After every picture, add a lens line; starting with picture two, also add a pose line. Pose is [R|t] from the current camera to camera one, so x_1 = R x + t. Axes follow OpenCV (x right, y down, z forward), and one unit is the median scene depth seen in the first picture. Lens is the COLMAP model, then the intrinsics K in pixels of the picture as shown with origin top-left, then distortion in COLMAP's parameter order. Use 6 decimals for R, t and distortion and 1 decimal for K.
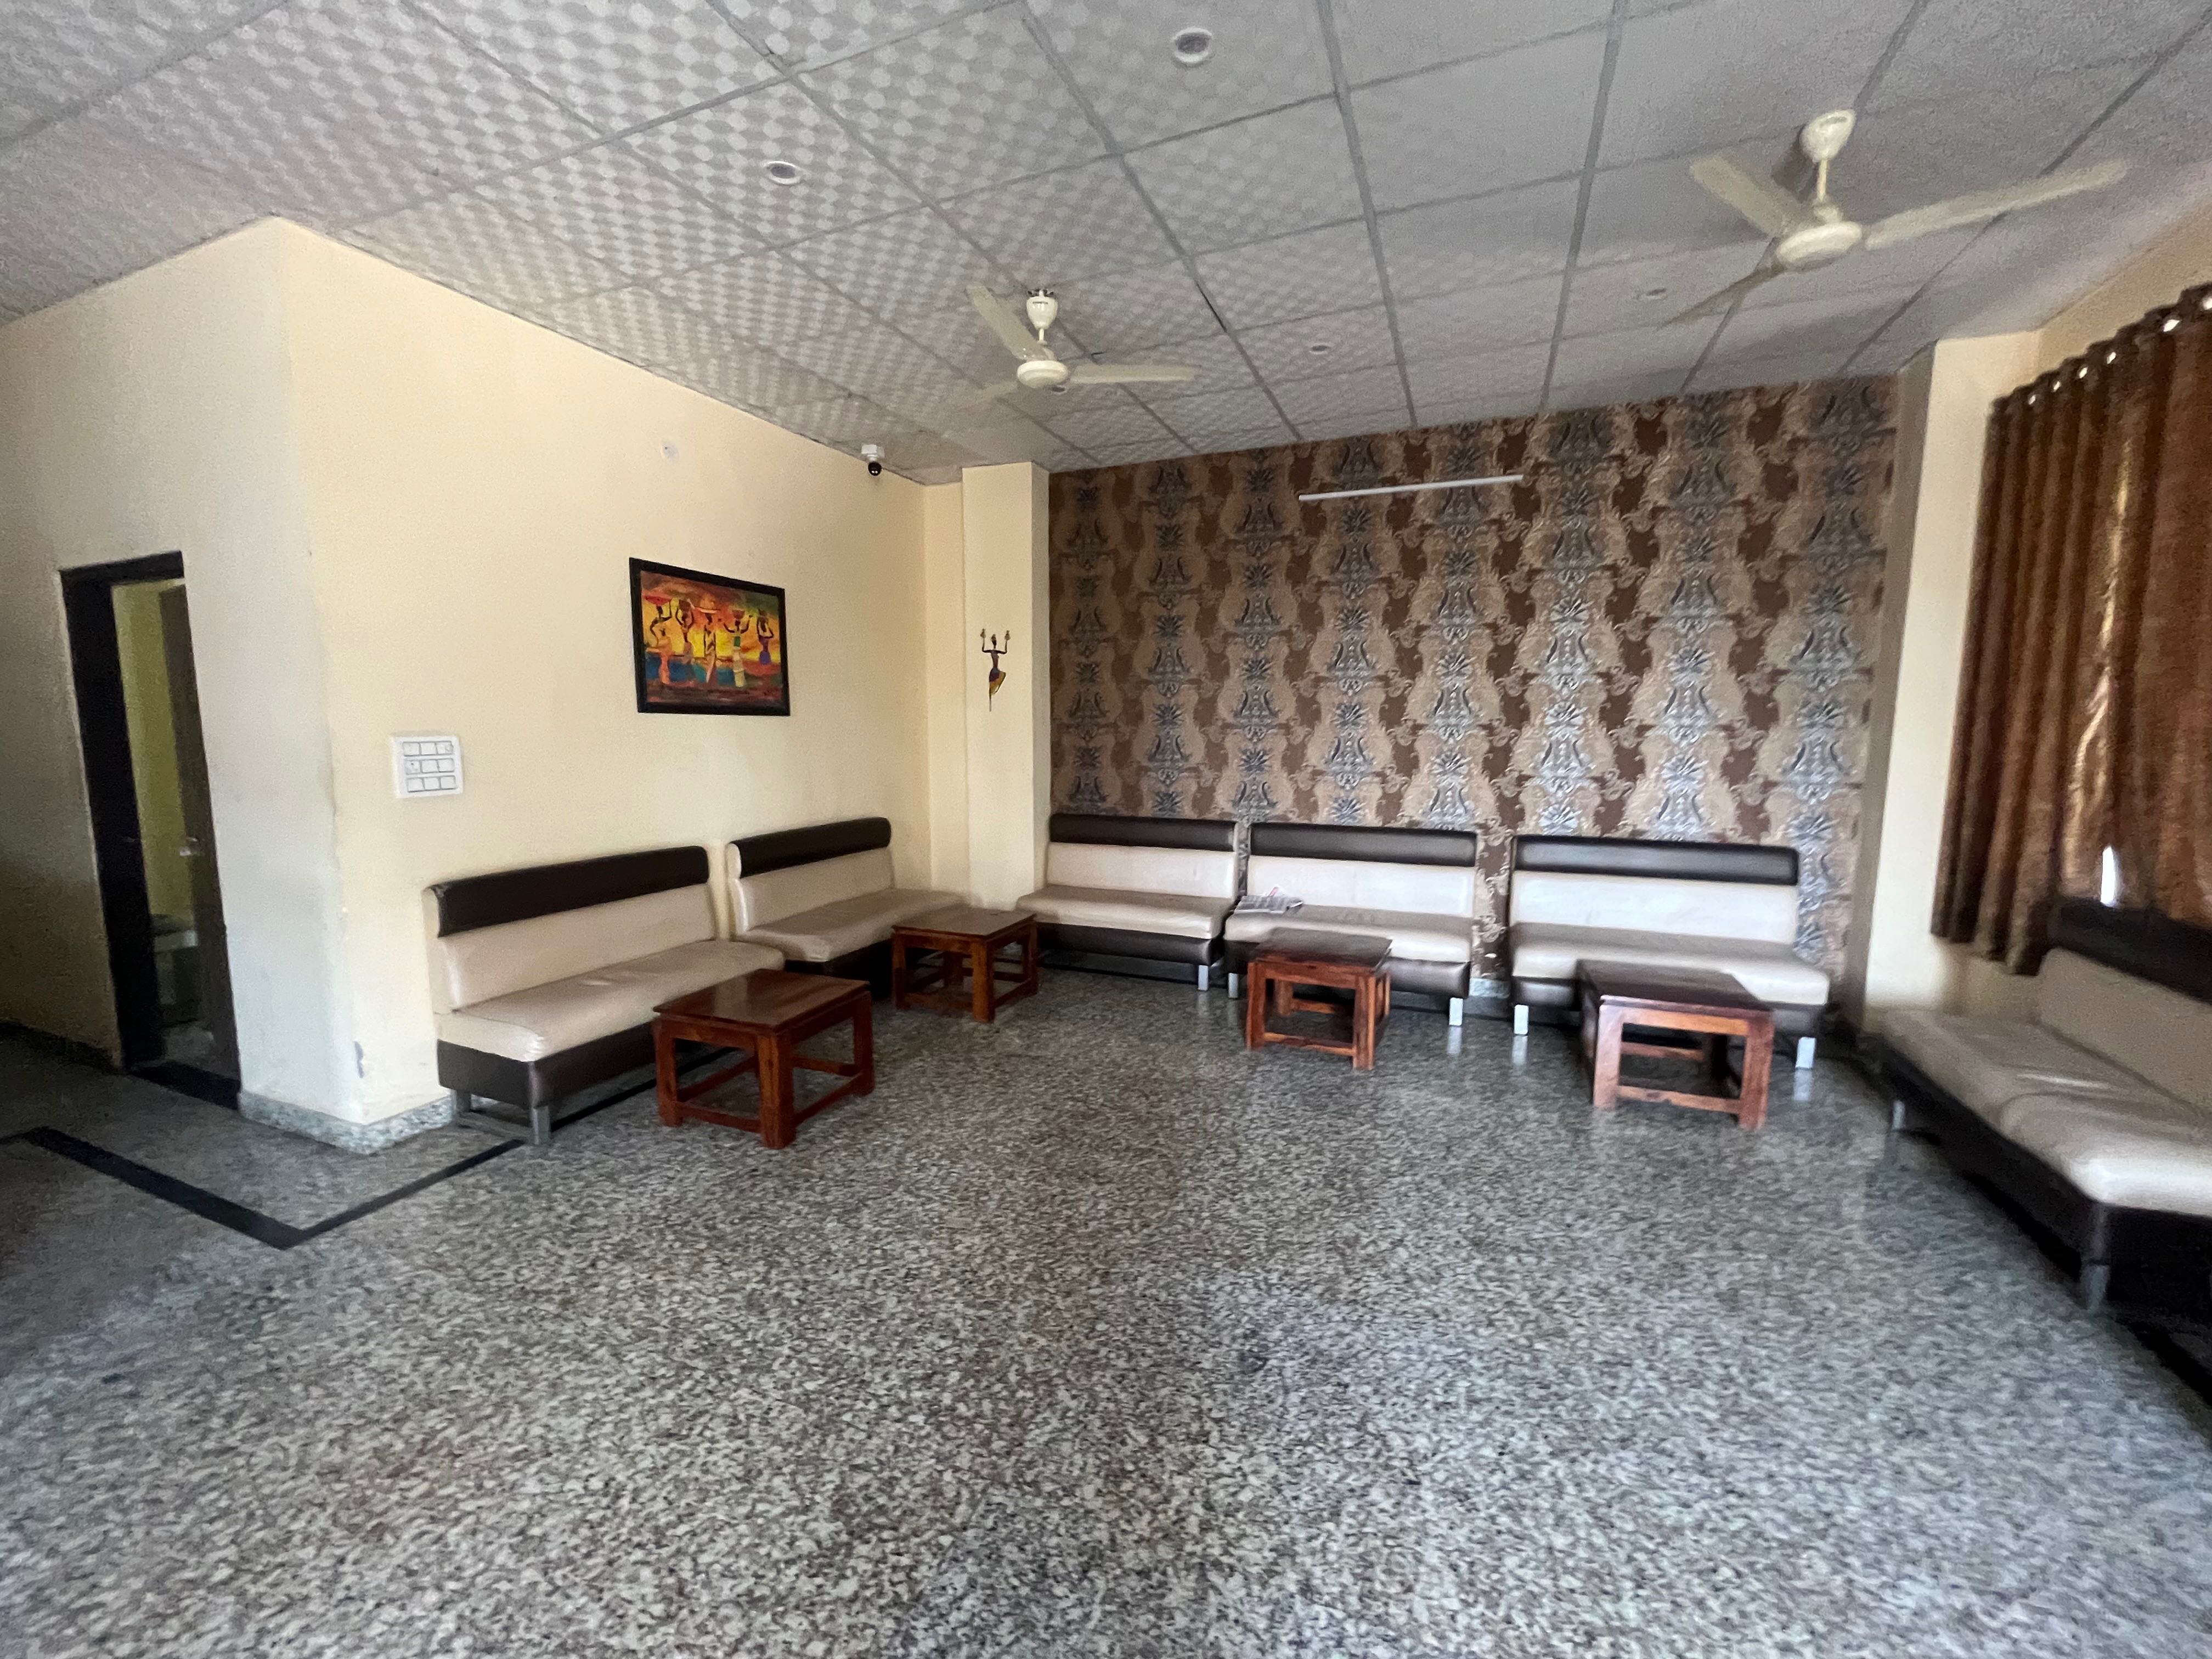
lens RADIAL K [[892.5, 0, 1097.5], [0, 892.5, 822.6], [0, 0, 1]] dist [-0.003488, 0.000017]
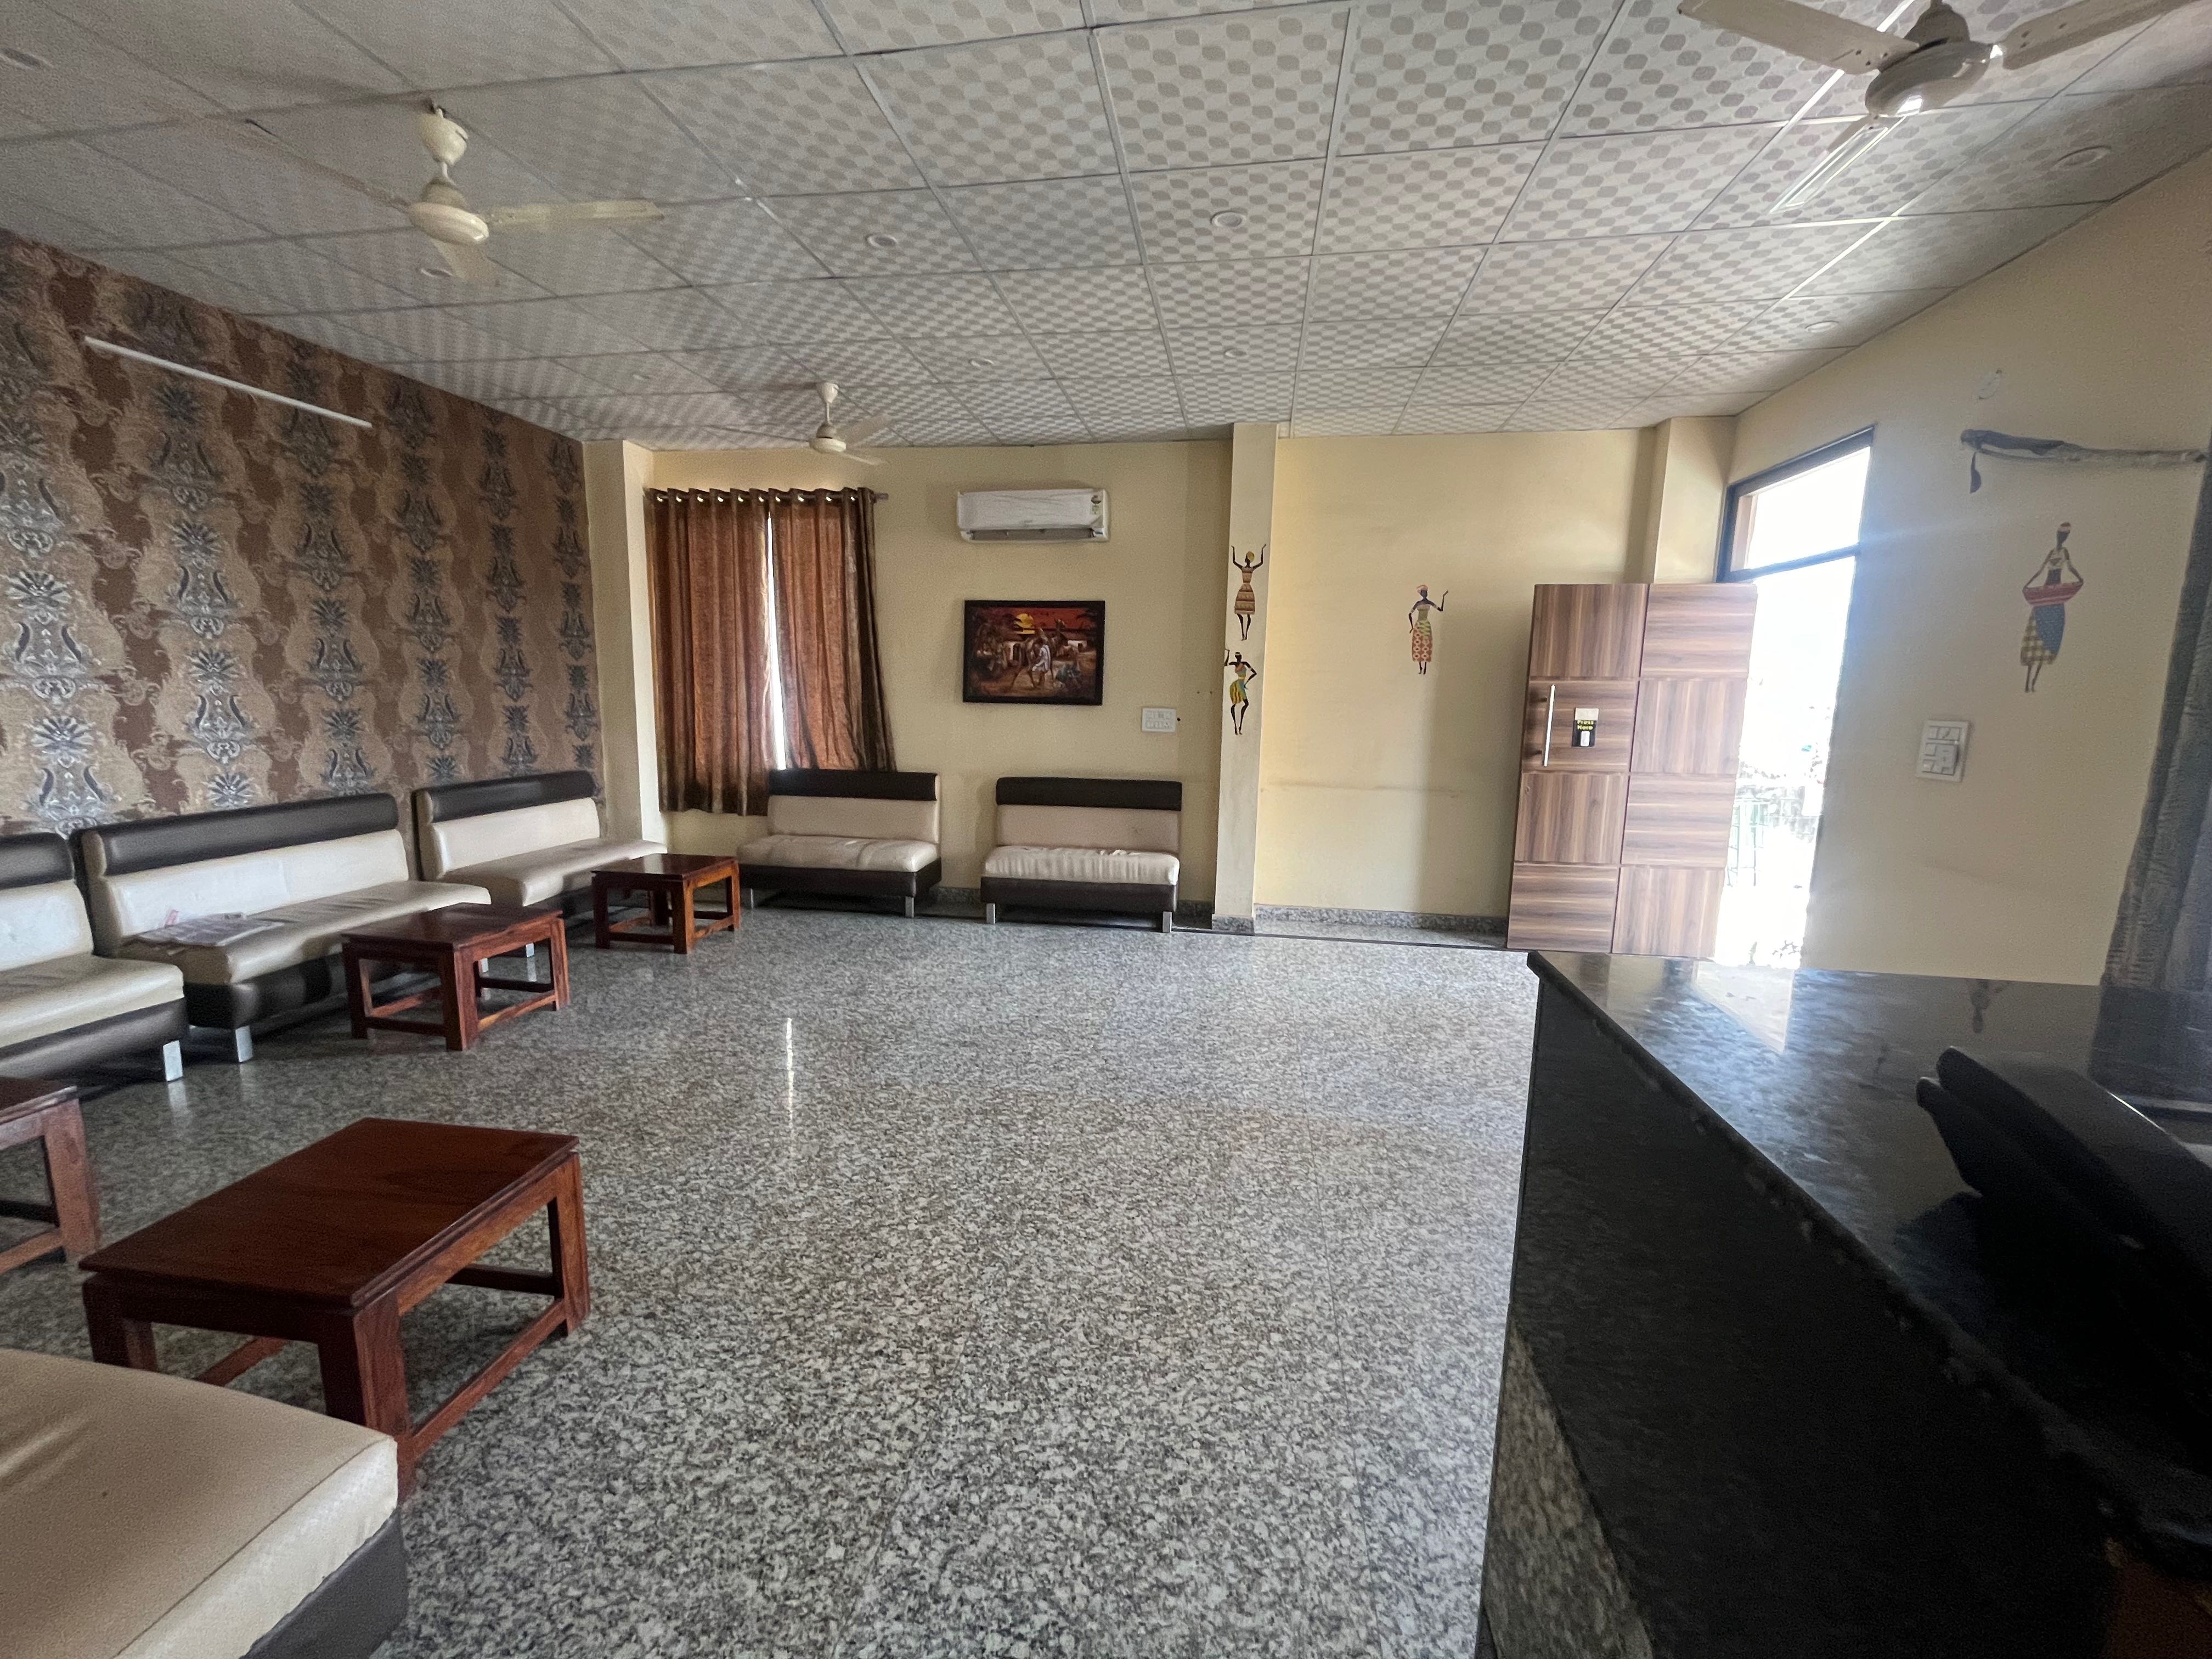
lens RADIAL K [[892.5, 0, 1097.5], [0, 892.5, 822.6], [0, 0, 1]] dist [-0.003488, 0.000017]
pose [[-0.230174, -0.149979, 0.961523, -1.233146], [0.091338, 0.980361, 0.174782, -0.100328], [-0.968854, 0.128054, -0.211955, 0.849095]]
